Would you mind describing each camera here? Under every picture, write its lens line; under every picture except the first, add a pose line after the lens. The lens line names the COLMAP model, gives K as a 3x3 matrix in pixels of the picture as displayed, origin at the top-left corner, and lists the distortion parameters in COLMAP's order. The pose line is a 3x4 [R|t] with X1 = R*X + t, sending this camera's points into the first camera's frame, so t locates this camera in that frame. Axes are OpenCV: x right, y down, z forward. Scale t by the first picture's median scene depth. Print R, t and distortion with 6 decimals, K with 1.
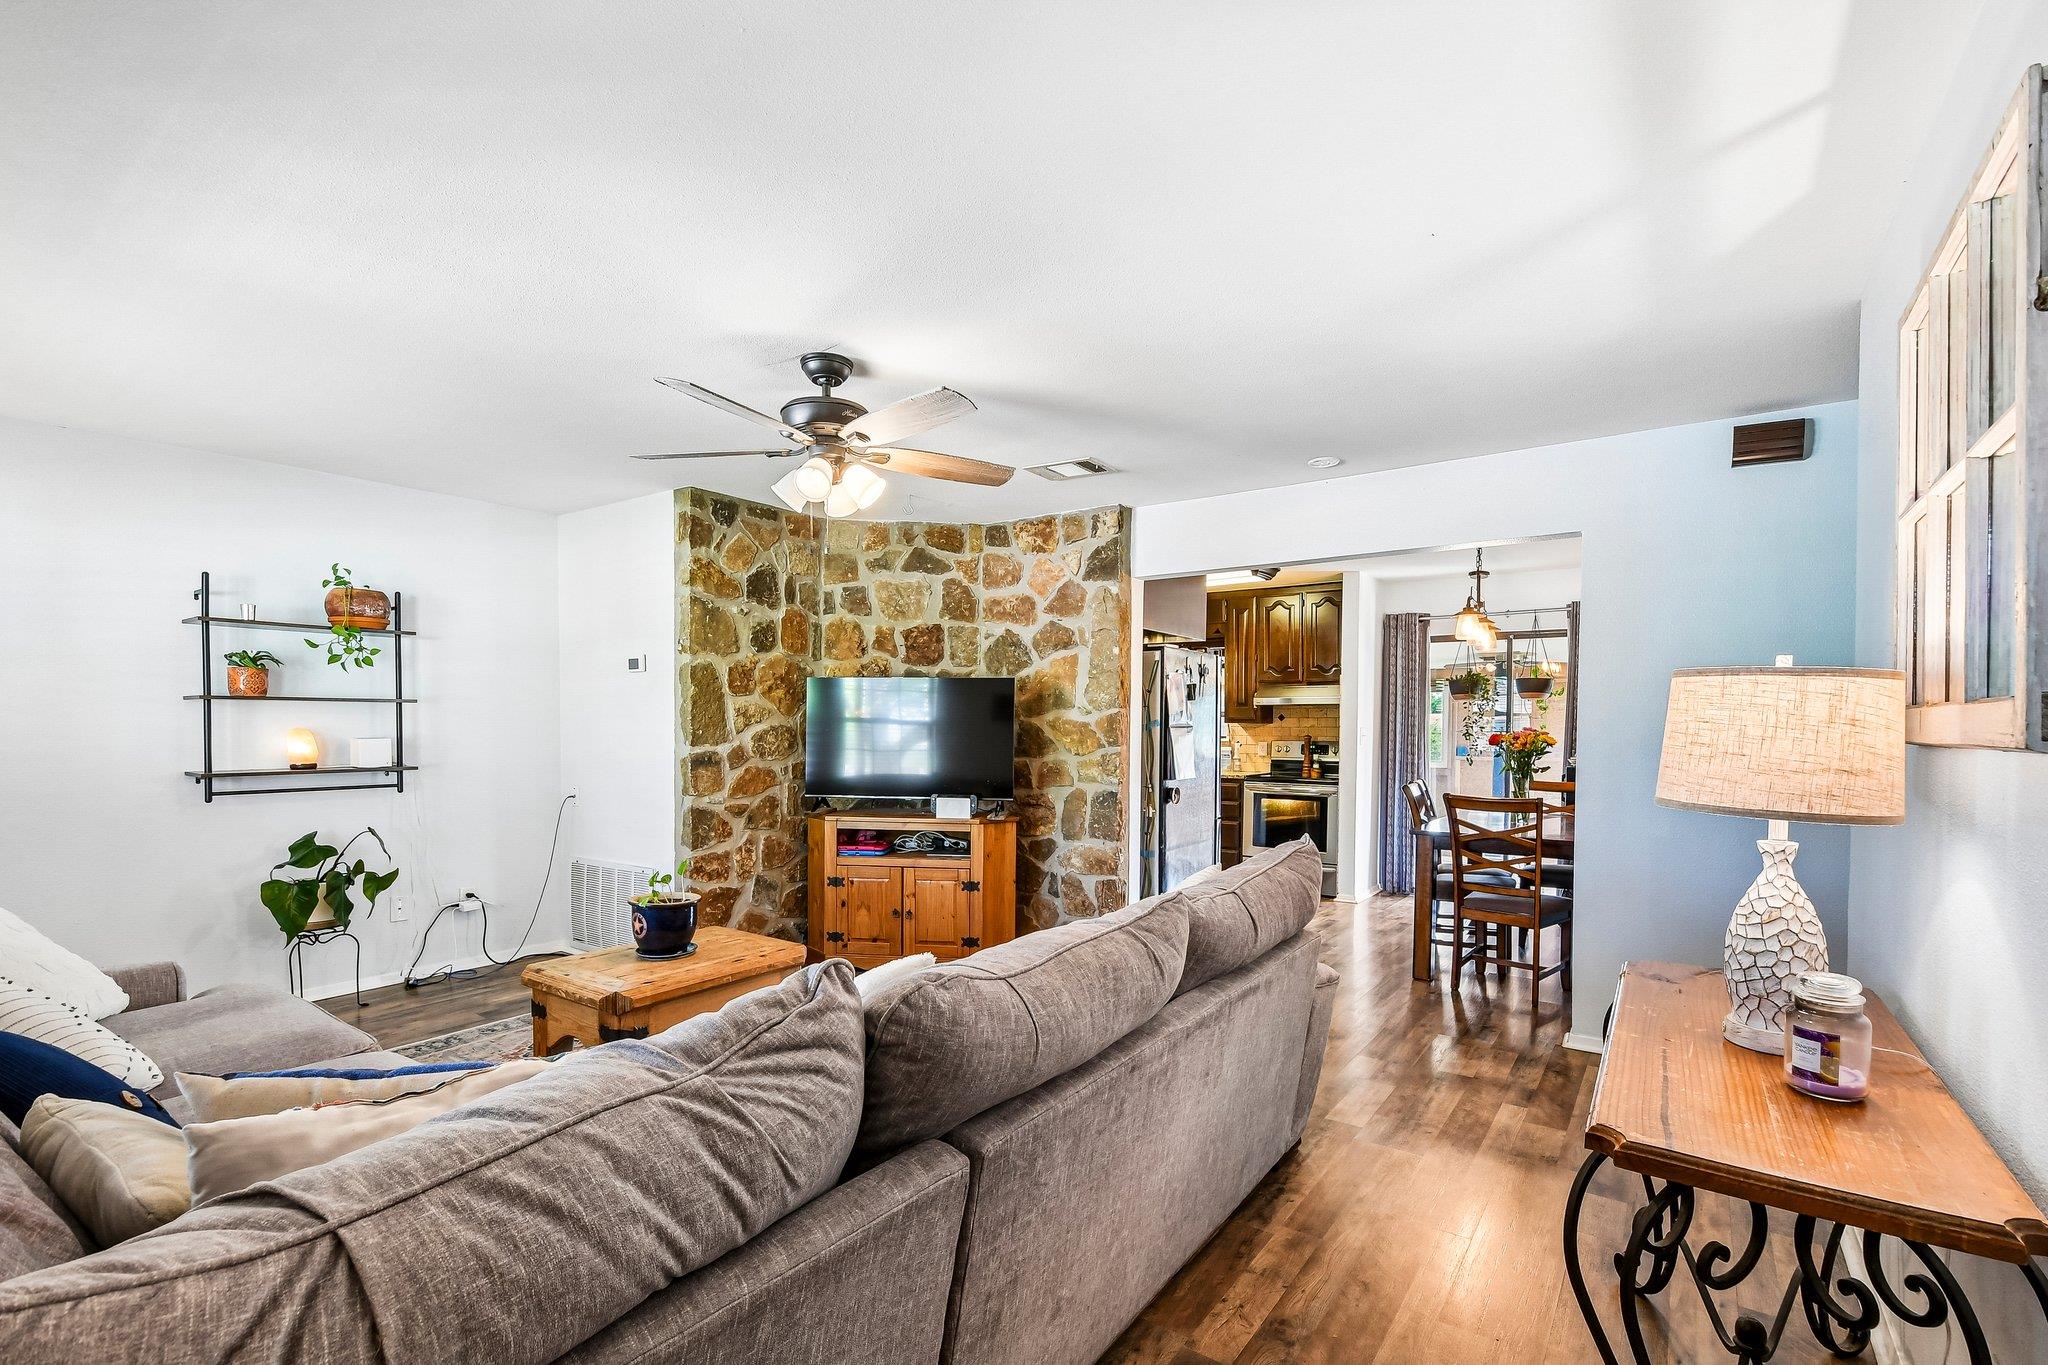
lens RADIAL K [[917.4, 0, 1014.3], [0, 917.4, 744.0], [0, 0, 1]] dist [0.000420, -0.000061]
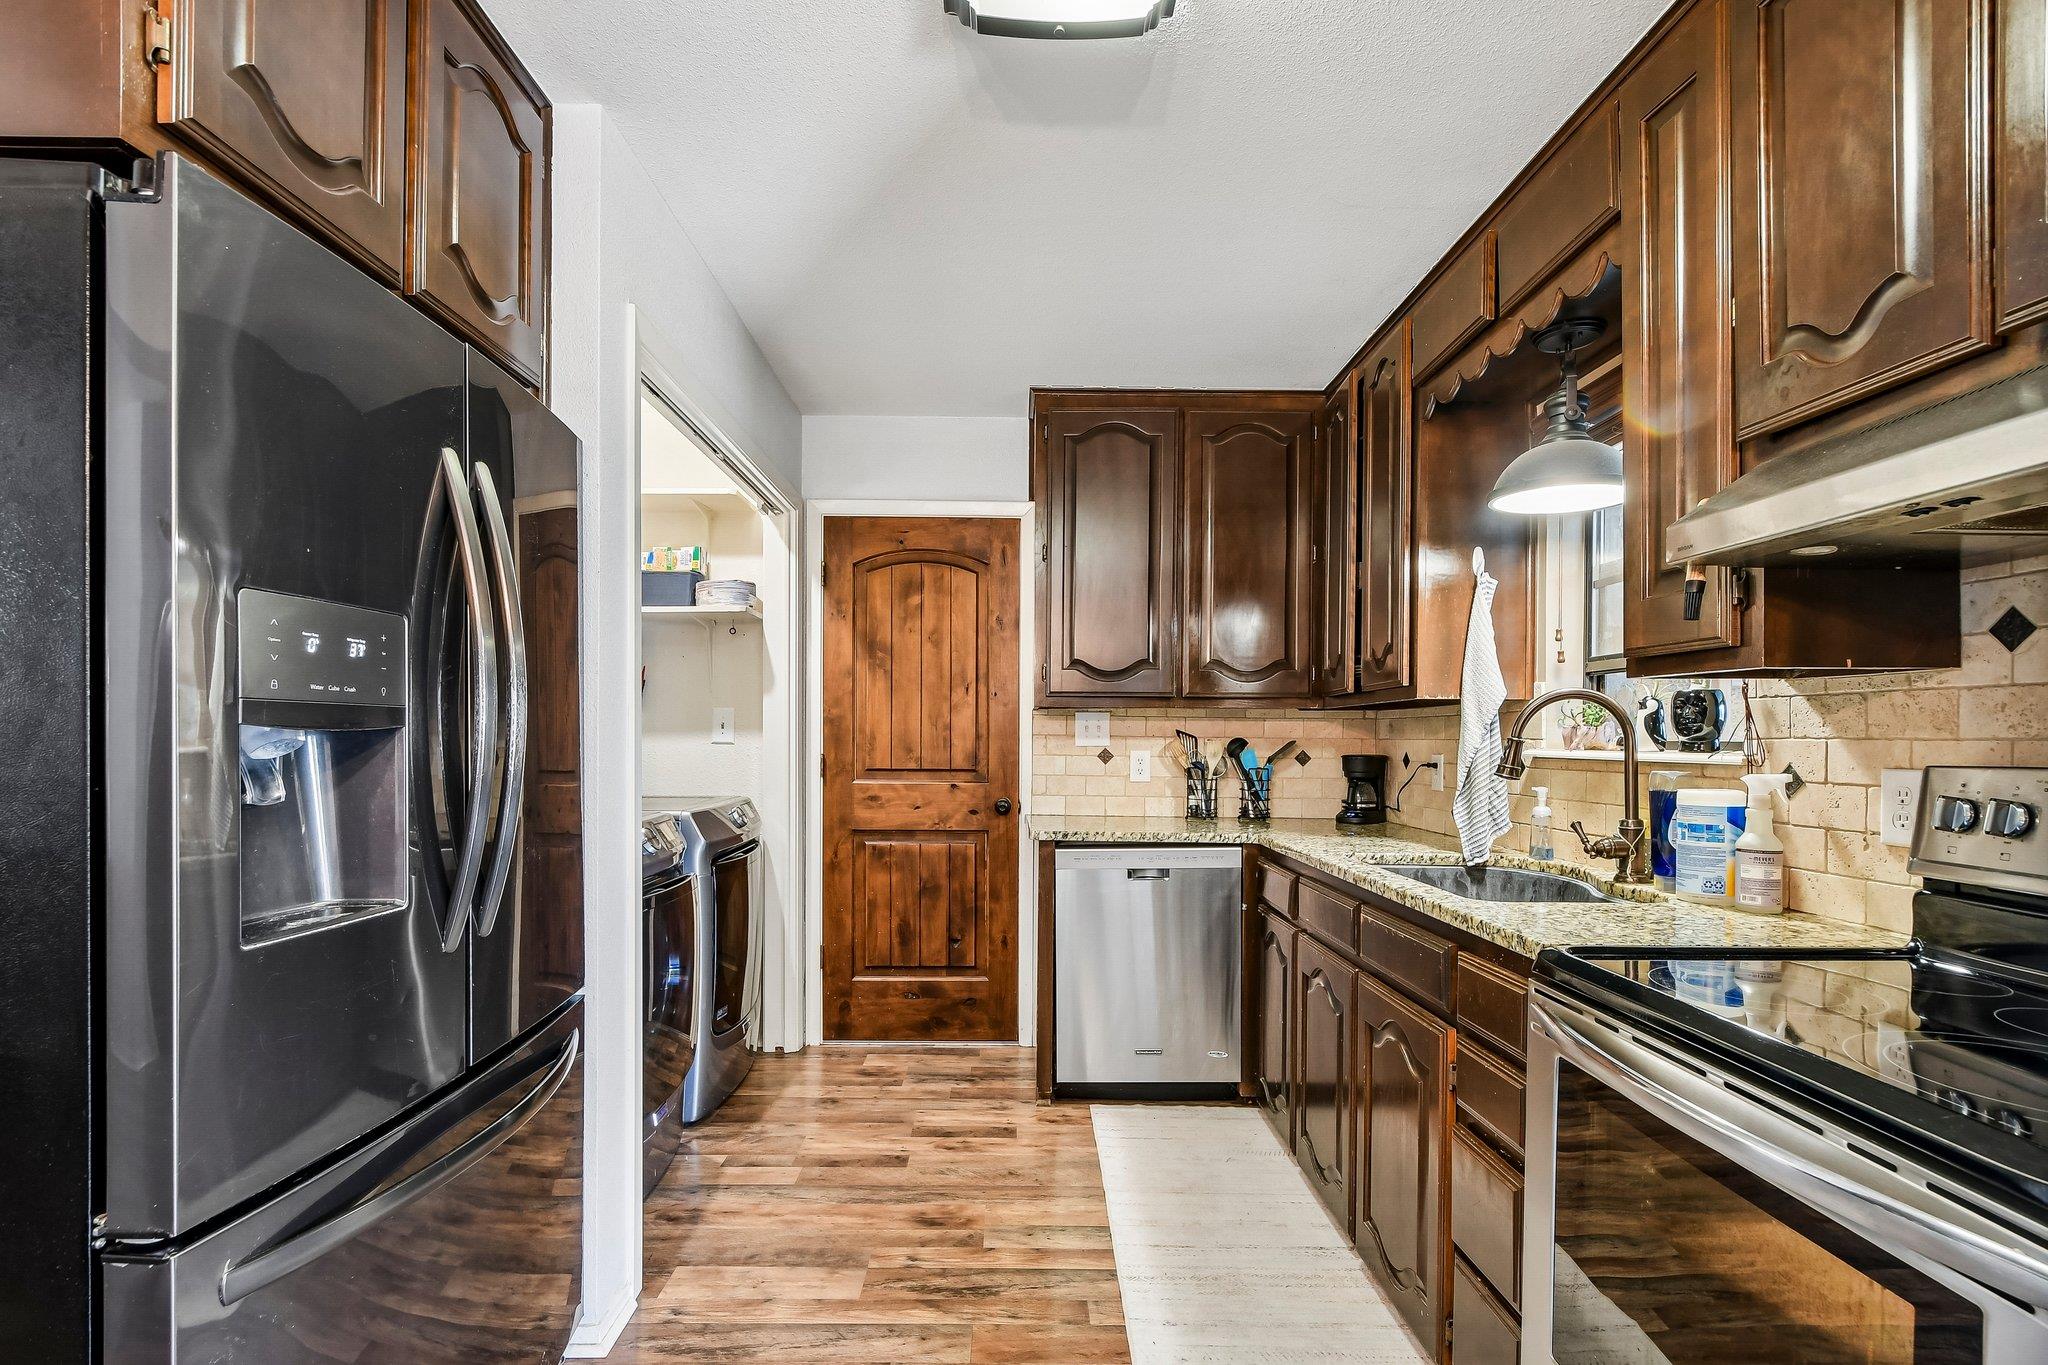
lens RADIAL K [[942.7, 0, 1016.9], [0, 942.7, 746.7], [0, 0, 1]] dist [-0.013769, -0.000348]
pose [[0.593681, 0.005109, -0.804684, 0.510313], [-0.017760, 0.999819, -0.006755, -0.004621], [0.804504, 0.018302, 0.593665, 1.202525]]
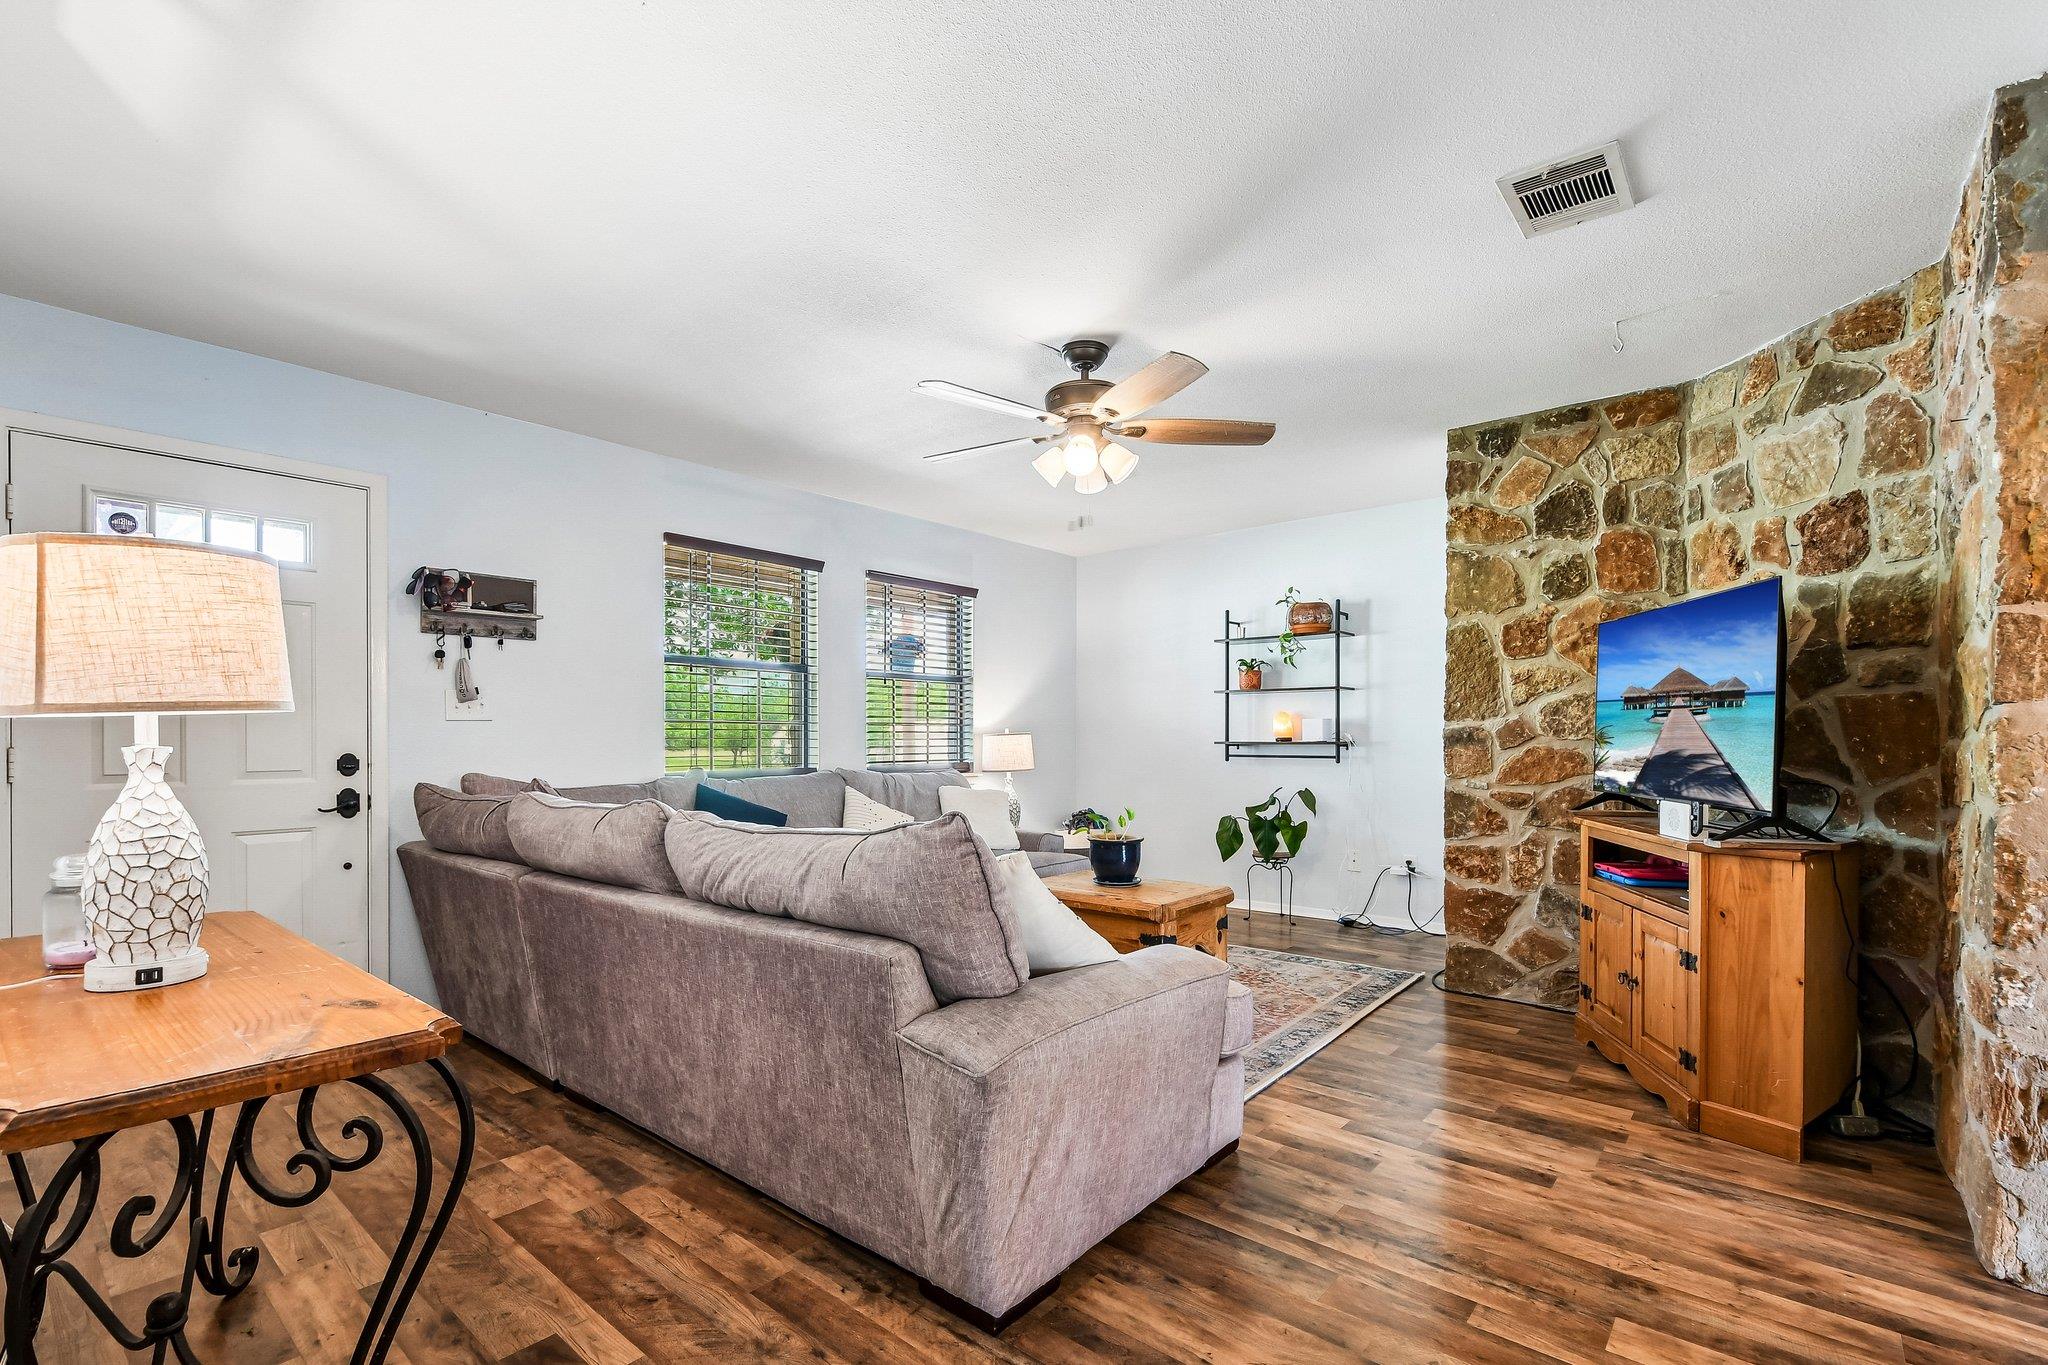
lens RADIAL K [[924.1, 0, 1015.8], [0, 924.1, 731.5], [0, 0, 1]] dist [-0.001287, -0.000818]
pose [[-0.072428, -0.007280, -0.997347, 0.524474], [-0.020712, 0.999769, -0.005793, 0.024537], [0.997159, 0.020237, -0.072562, 0.597642]]
